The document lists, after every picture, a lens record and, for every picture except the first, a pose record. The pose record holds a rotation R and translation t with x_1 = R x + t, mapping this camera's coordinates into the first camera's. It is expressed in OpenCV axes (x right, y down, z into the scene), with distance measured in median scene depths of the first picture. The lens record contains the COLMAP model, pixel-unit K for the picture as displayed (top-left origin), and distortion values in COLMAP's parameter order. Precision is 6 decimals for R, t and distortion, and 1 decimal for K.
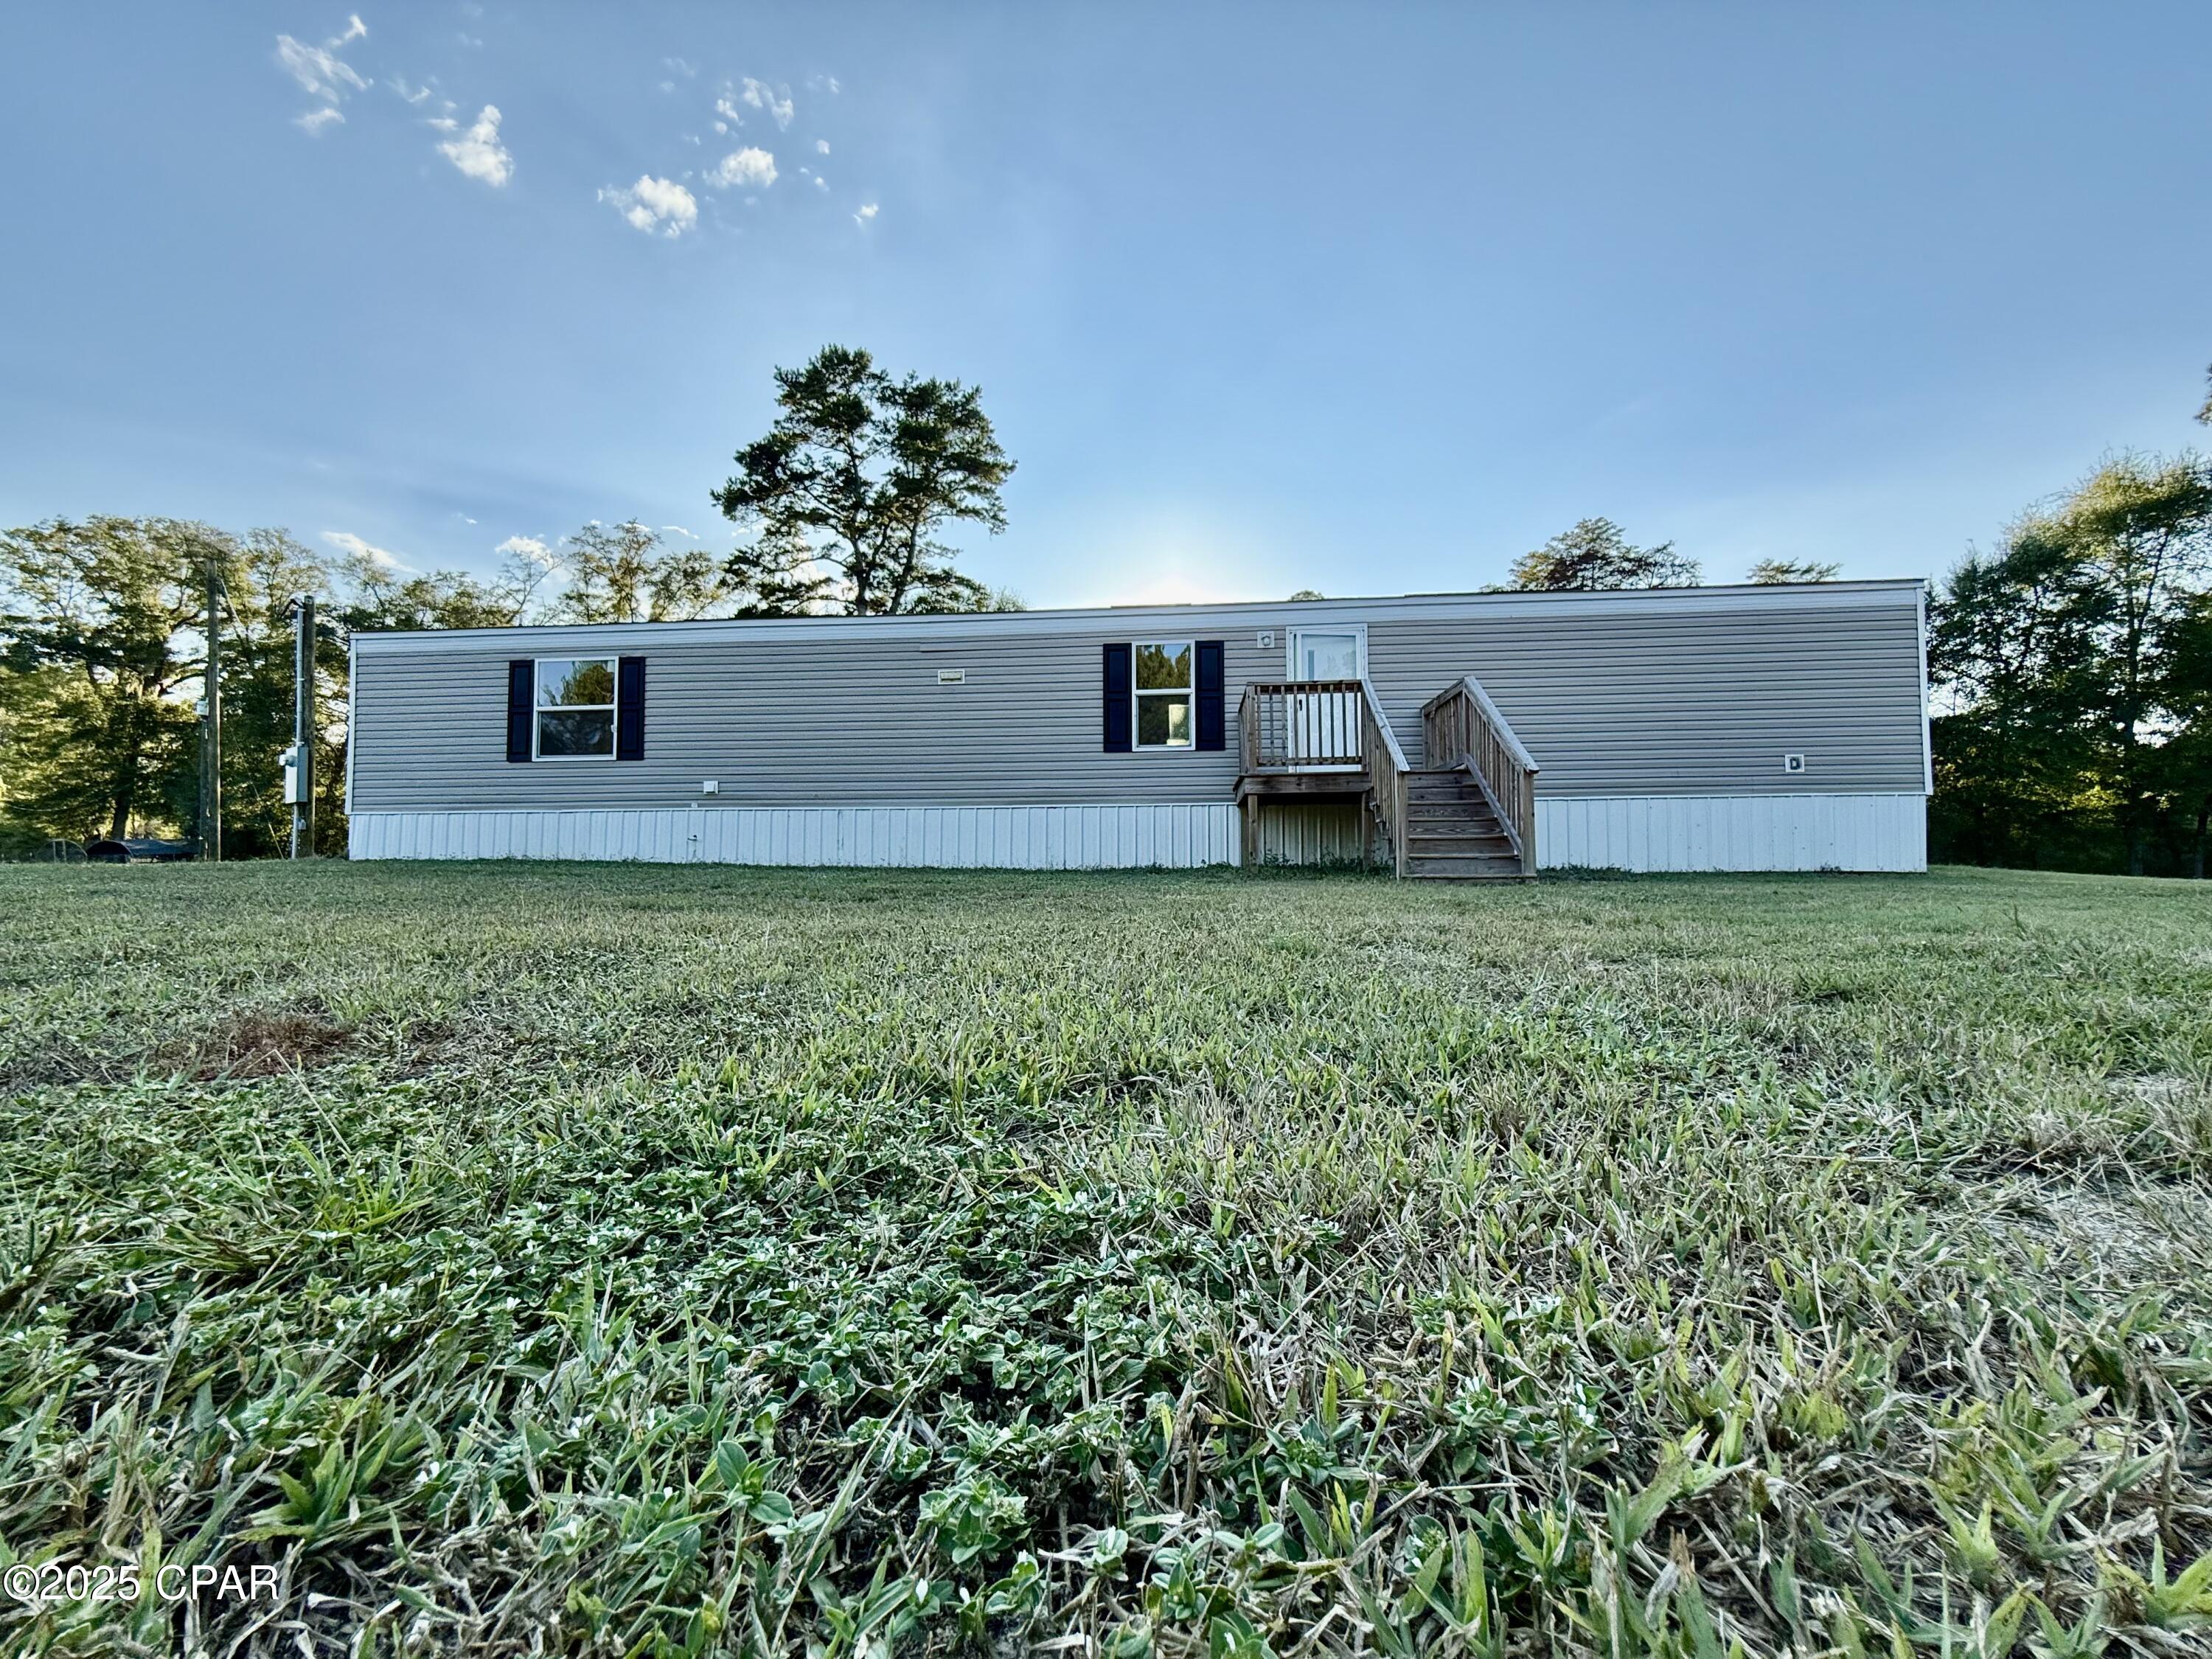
lens RADIAL K [[894.9, 0, 1104.2], [0, 894.9, 828.5], [0, 0, 1]] dist [-0.004643, -0.000270]
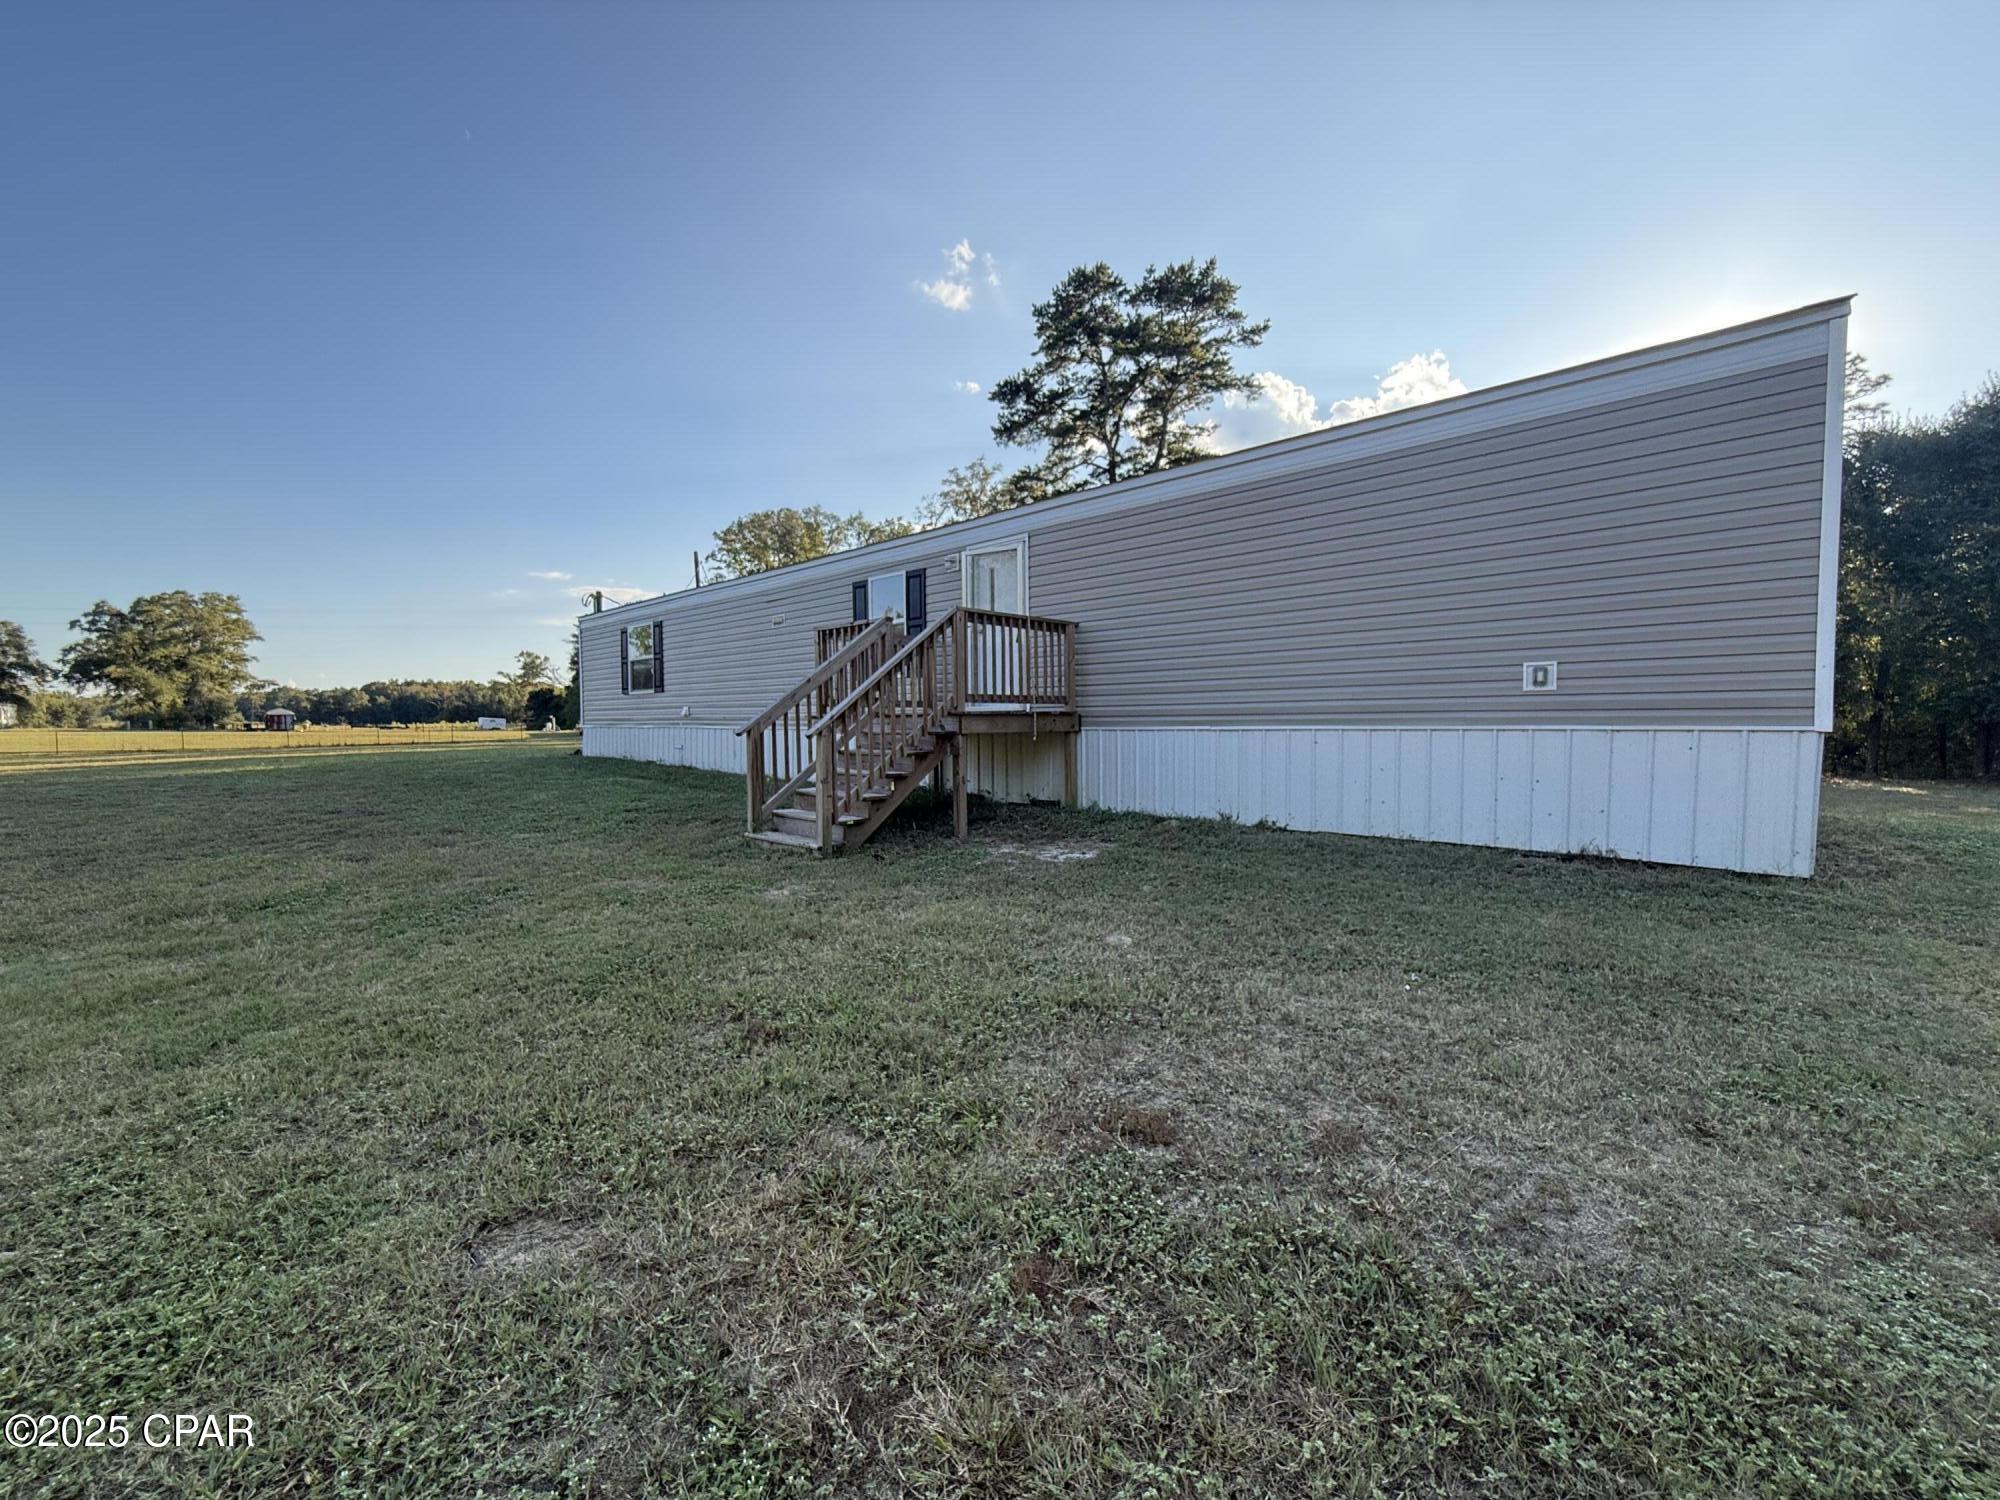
lens RADIAL K [[809.2, 0, 995.4], [0, 809.2, 743.5], [0, 0, 1]] dist [-0.004643, -0.000270]
pose [[0.790096, 0.016628, -0.612757, 0.717299], [0.033166, 0.997008, 0.069820, -0.068571], [0.612085, -0.075487, 0.787181, 0.291758]]
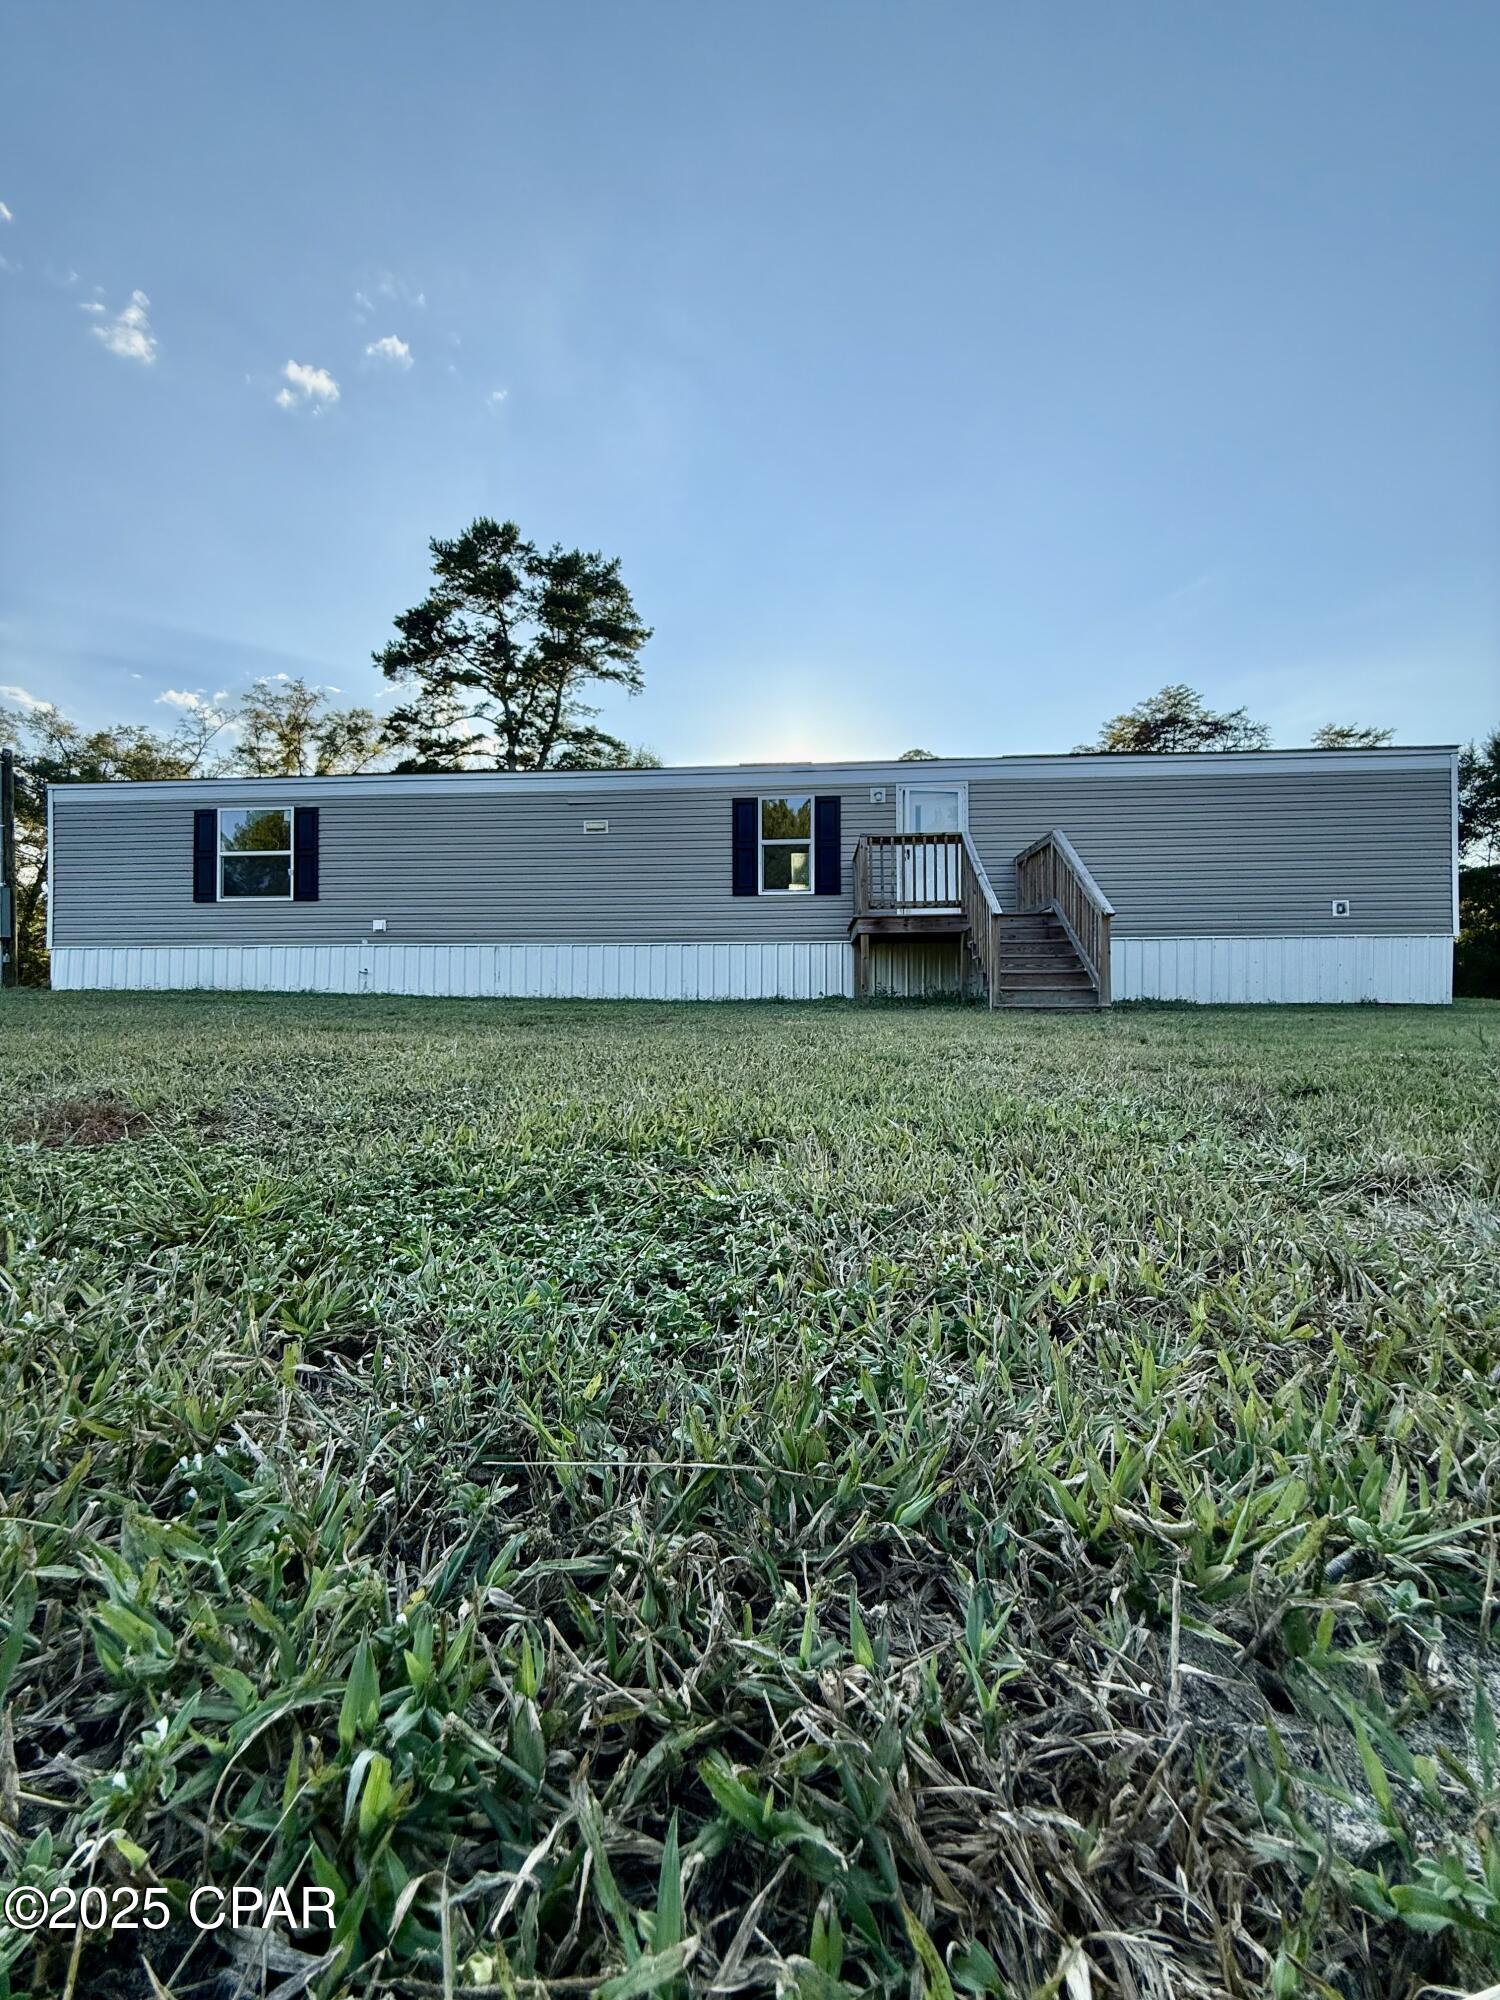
lens RADIAL K [[809.2, 0, 745.9], [0, 809.2, 993.7], [0, 0, 1]] dist [-0.004643, -0.000270]
pose [[0.999857, 0.002478, 0.016756, -0.000727], [-0.003074, 0.999361, 0.035608, 0.000946], [-0.016658, -0.035655, 0.999225, -0.015974]]
